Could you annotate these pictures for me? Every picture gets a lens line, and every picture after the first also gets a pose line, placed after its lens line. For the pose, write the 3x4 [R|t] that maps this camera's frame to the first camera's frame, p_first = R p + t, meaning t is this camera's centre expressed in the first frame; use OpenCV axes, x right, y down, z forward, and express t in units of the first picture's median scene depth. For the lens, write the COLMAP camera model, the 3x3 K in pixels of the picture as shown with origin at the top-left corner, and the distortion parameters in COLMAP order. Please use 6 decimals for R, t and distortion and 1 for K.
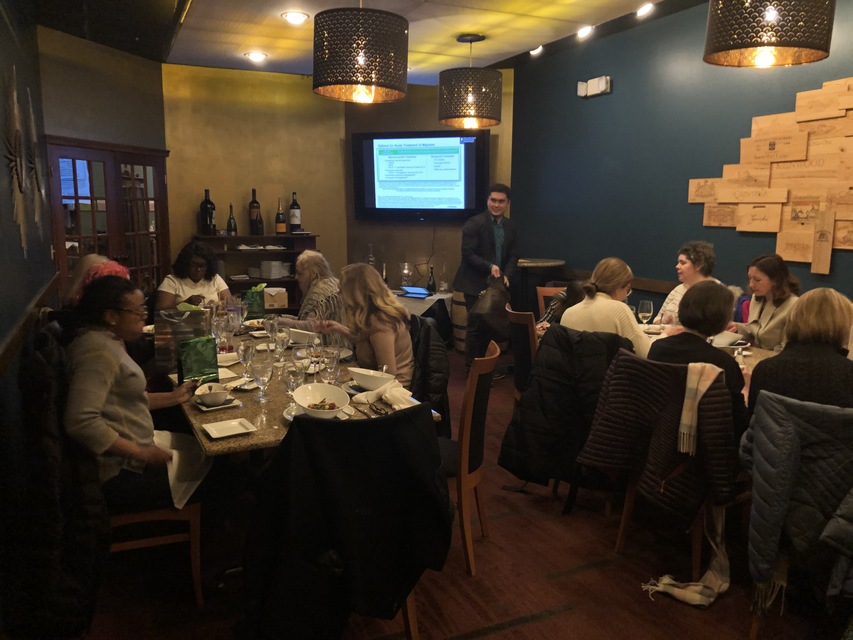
lens RADIAL K [[695.1, 0, 419.8], [0, 695.1, 320.1], [0, 0, 1]] dist [0.002287, -0.001123]
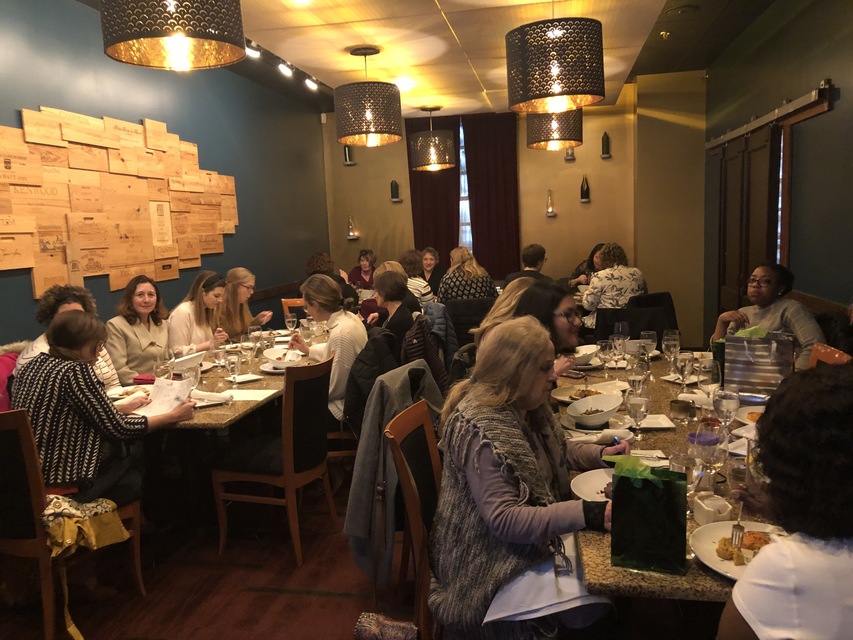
lens RADIAL K [[695.1, 0, 426.5], [0, 695.1, 320.0], [0, 0, 1]] dist [0.000912, 0.003346]
pose [[-0.822651, -0.043610, 0.566871, -0.332166], [0.128477, 0.957004, 0.260071, -0.202962], [-0.553840, 0.286778, -0.781678, 1.281787]]
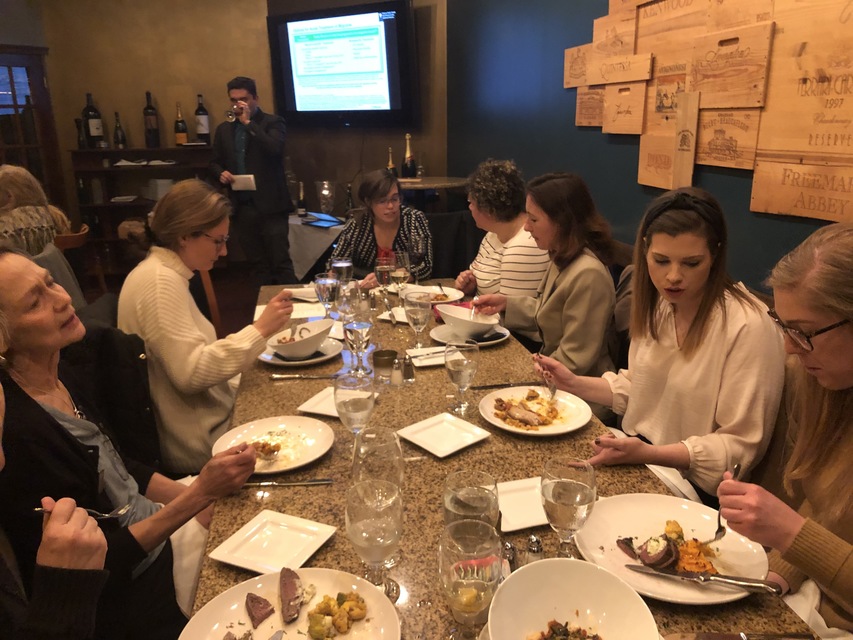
lens RADIAL K [[705.3, 0, 426.5], [0, 705.3, 320.0], [0, 0, 1]] dist [-0.036452, 0.001391]
pose [[0.971124, 0.049155, -0.233458, 0.439275], [-0.020773, 0.992250, 0.122510, -0.039030], [0.237671, -0.114123, 0.964618, 0.355435]]
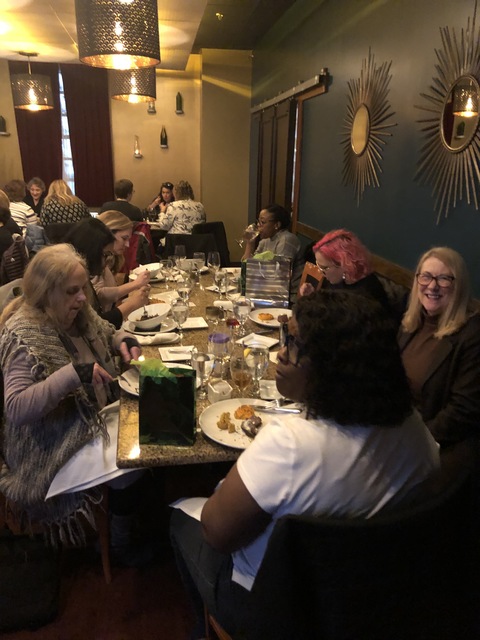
lens RADIAL K [[521.5, 0, 240.0], [0, 521.5, 320.0], [0, 0, 1]] dist [0.002287, -0.001123]
pose [[-0.966729, -0.093291, 0.238184, -0.347295], [0.019064, 0.902260, 0.430771, -0.199929], [-0.255091, 0.420980, -0.870462, 1.247462]]
